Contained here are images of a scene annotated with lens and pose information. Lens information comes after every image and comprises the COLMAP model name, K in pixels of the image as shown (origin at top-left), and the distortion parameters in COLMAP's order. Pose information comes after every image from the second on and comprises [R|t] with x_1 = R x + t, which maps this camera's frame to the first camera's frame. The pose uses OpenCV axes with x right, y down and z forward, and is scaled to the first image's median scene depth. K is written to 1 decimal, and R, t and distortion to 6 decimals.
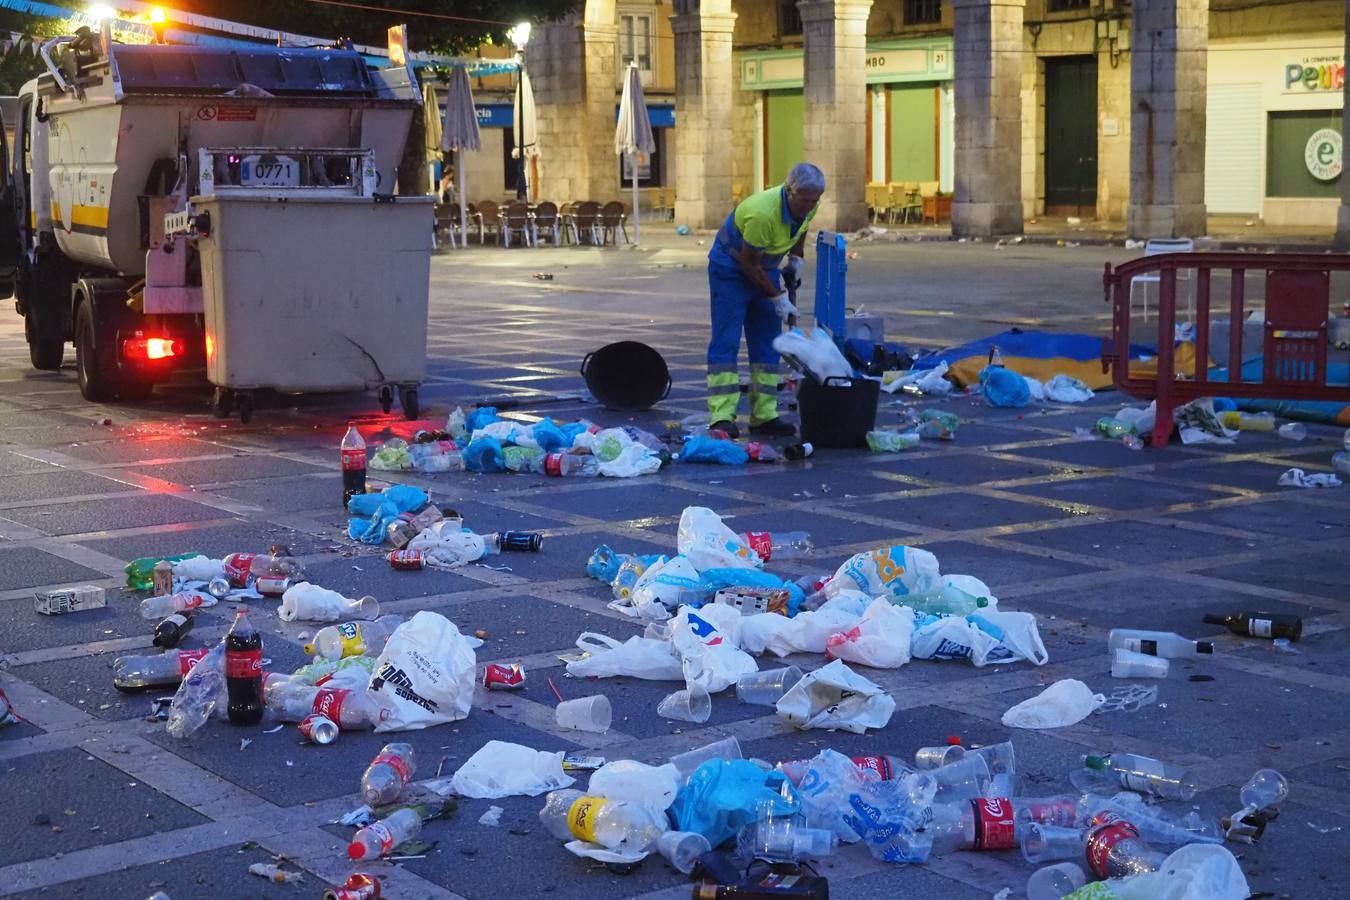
lens RADIAL K [[2228.9, 0, 692.6], [0, 2228.9, 470.3], [0, 0, 1]] dist [-0.019015, 0.000000]
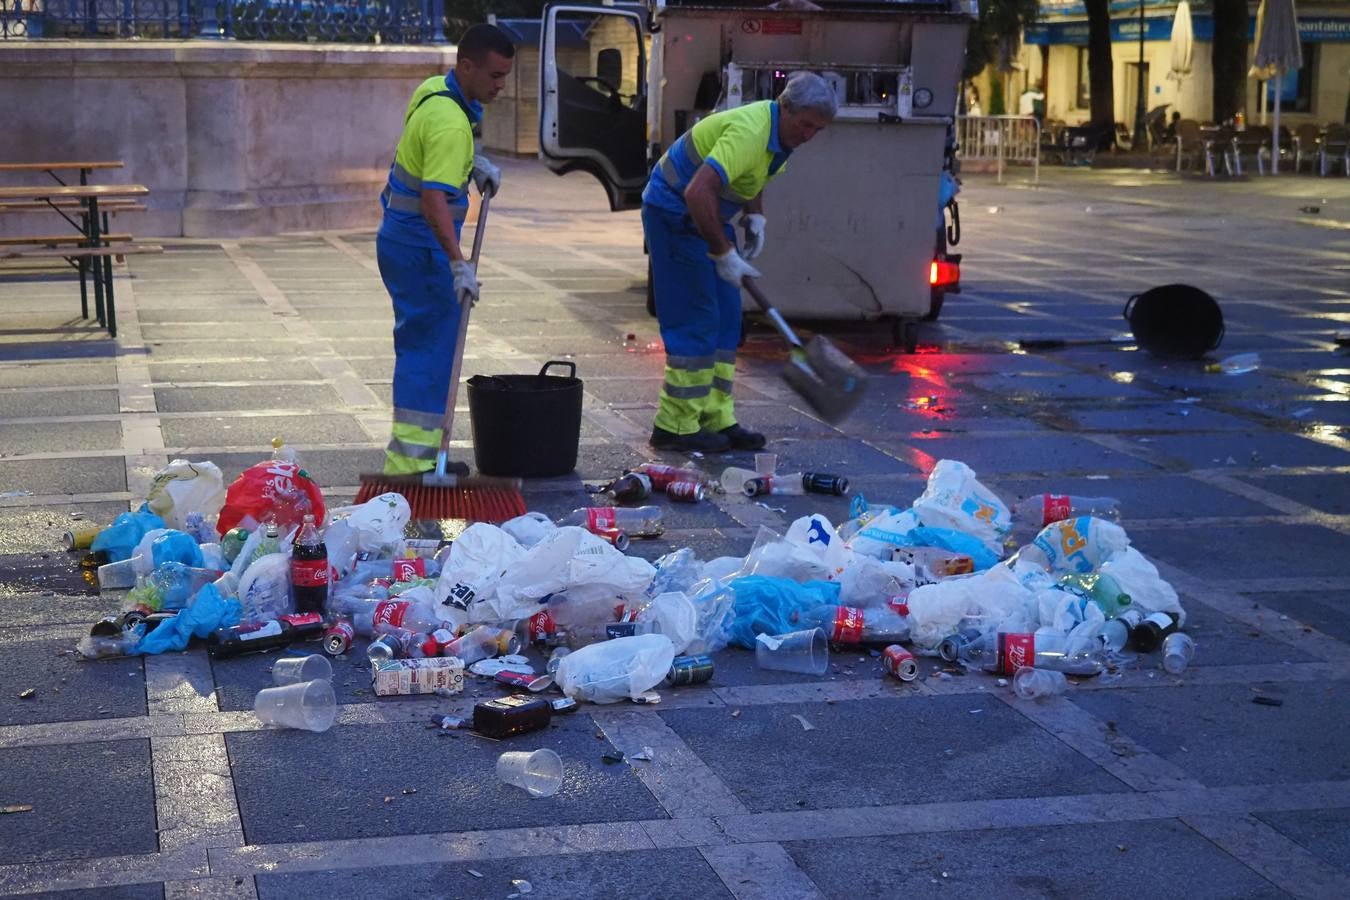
lens RADIAL K [[2384.7, 0, 676.5], [0, 2384.7, 443.7], [0, 0, 1]] dist [0.027246, 0.000000]
pose [[0.926752, 0.071976, -0.368714, 0.038974], [-0.066457, 0.997406, 0.027665, -0.001469], [0.369749, -0.001135, 0.929131, 0.005475]]
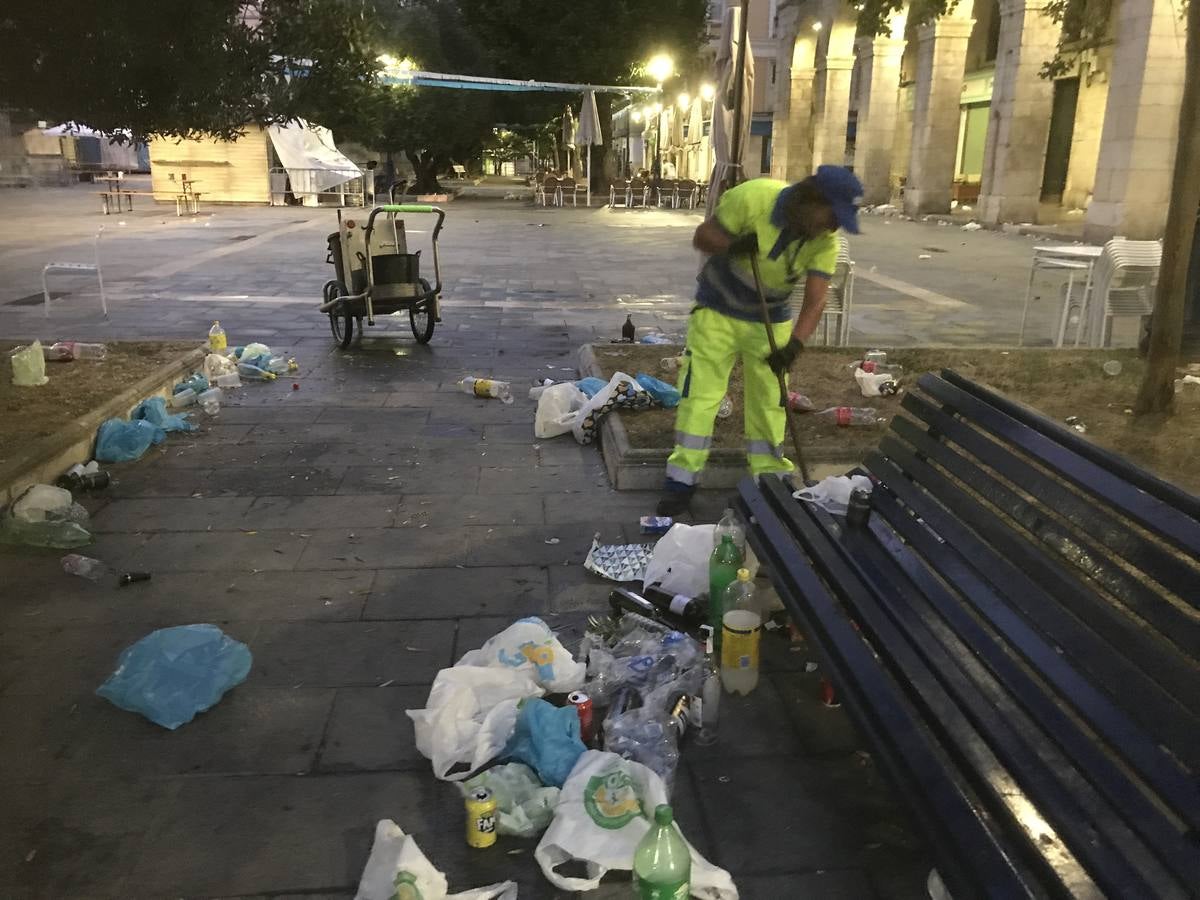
lens RADIAL K [[956.2, 0, 607.7], [0, 956.2, 454.5], [0, 0, 1]] dist [0.029473, -0.002157]
pose [[0.845736, 0.177232, -0.503308, 0.602458], [-0.092943, 0.977739, 0.188119, -0.106218], [0.525445, -0.112320, 0.843381, 0.742082]]
